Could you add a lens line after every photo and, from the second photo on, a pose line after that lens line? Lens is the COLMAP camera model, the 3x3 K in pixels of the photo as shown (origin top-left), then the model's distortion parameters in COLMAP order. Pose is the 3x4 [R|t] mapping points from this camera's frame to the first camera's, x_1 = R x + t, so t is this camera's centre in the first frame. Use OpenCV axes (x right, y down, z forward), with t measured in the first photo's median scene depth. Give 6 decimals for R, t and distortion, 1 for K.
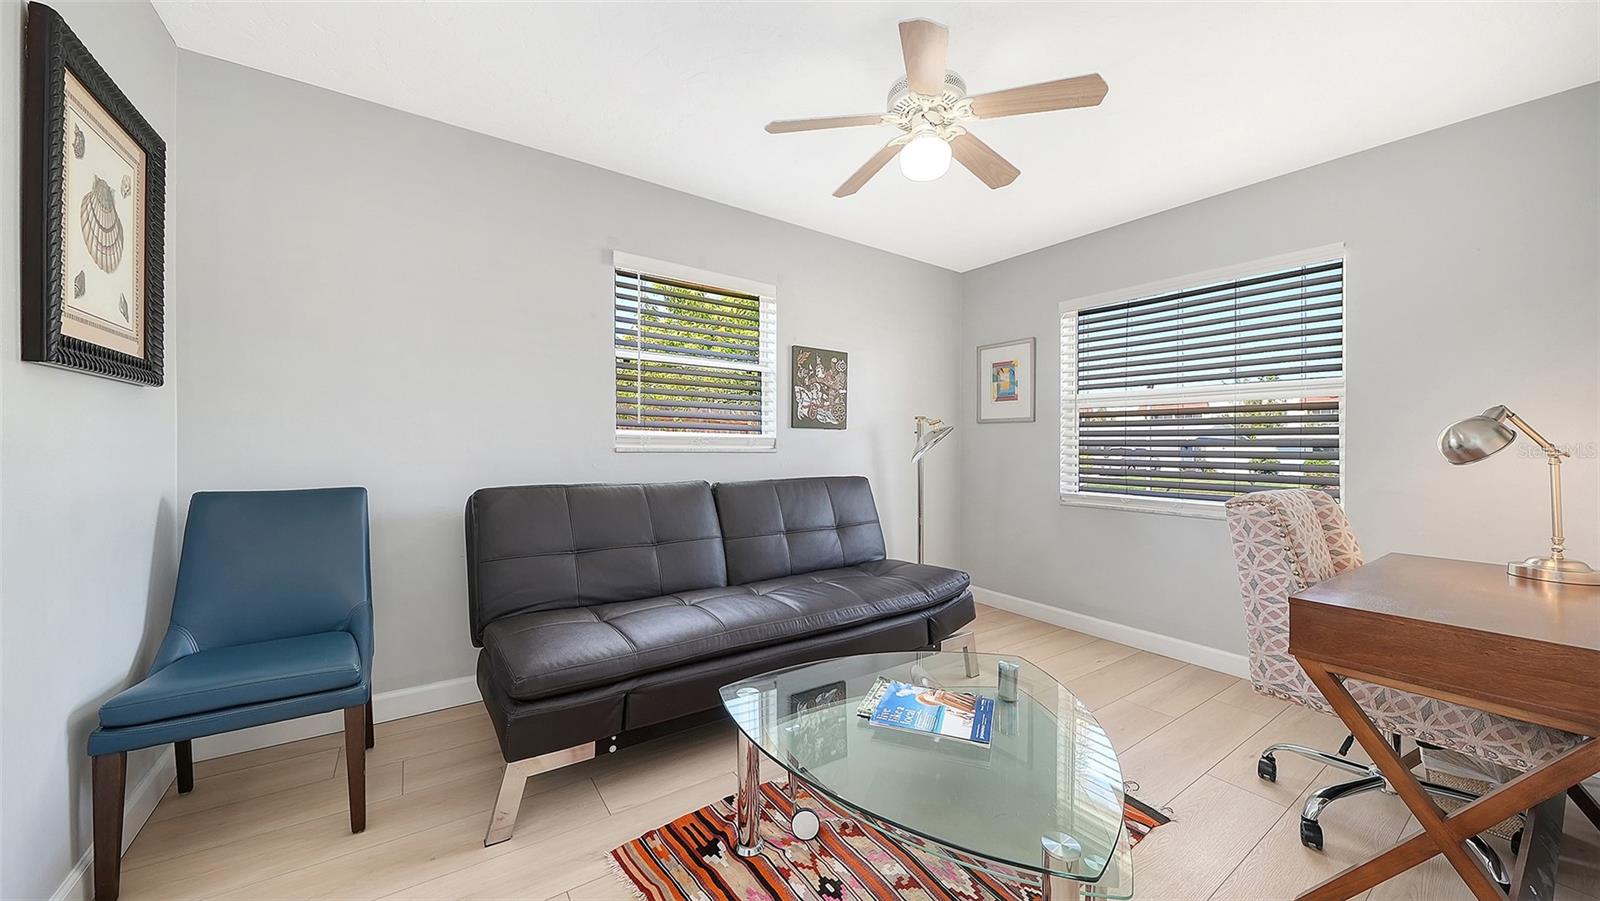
lens RADIAL K [[567.8, 0, 810.3], [0, 567.8, 453.5], [0, 0, 1]] dist [-0.000895, -0.000254]
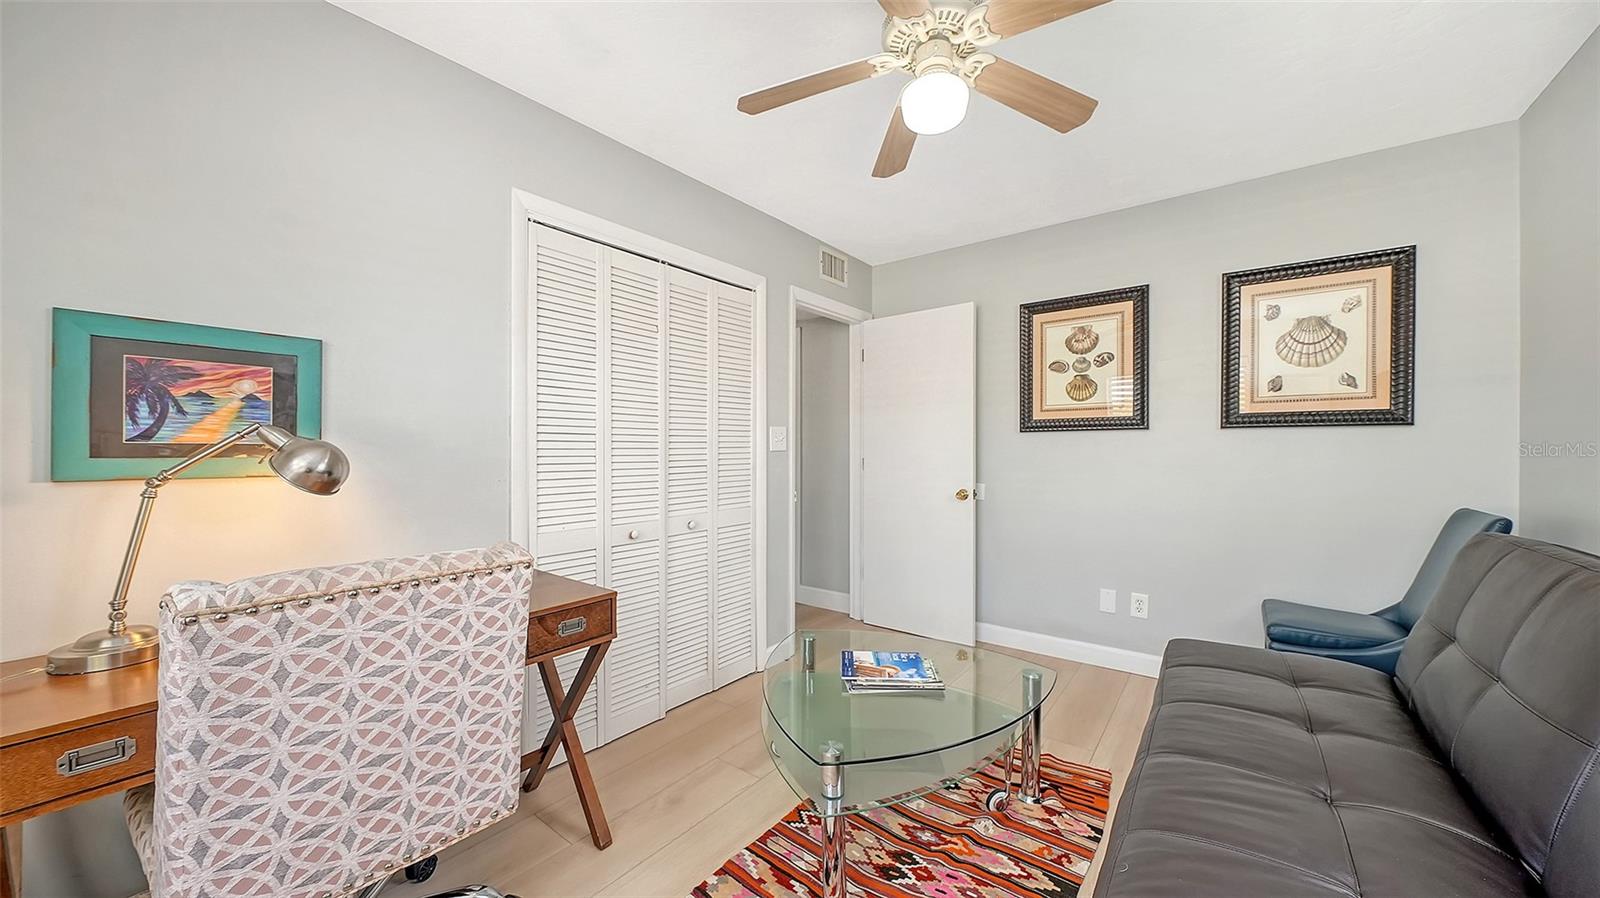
lens RADIAL K [[567.8, 0, 810.3], [0, 567.8, 452.0], [0, 0, 1]] dist [-0.000895, -0.000254]
pose [[-0.954295, -0.002091, -0.298860, 0.758032], [-0.003517, 0.999985, 0.004234, -0.057583], [0.298846, 0.005092, -0.954288, 2.151619]]
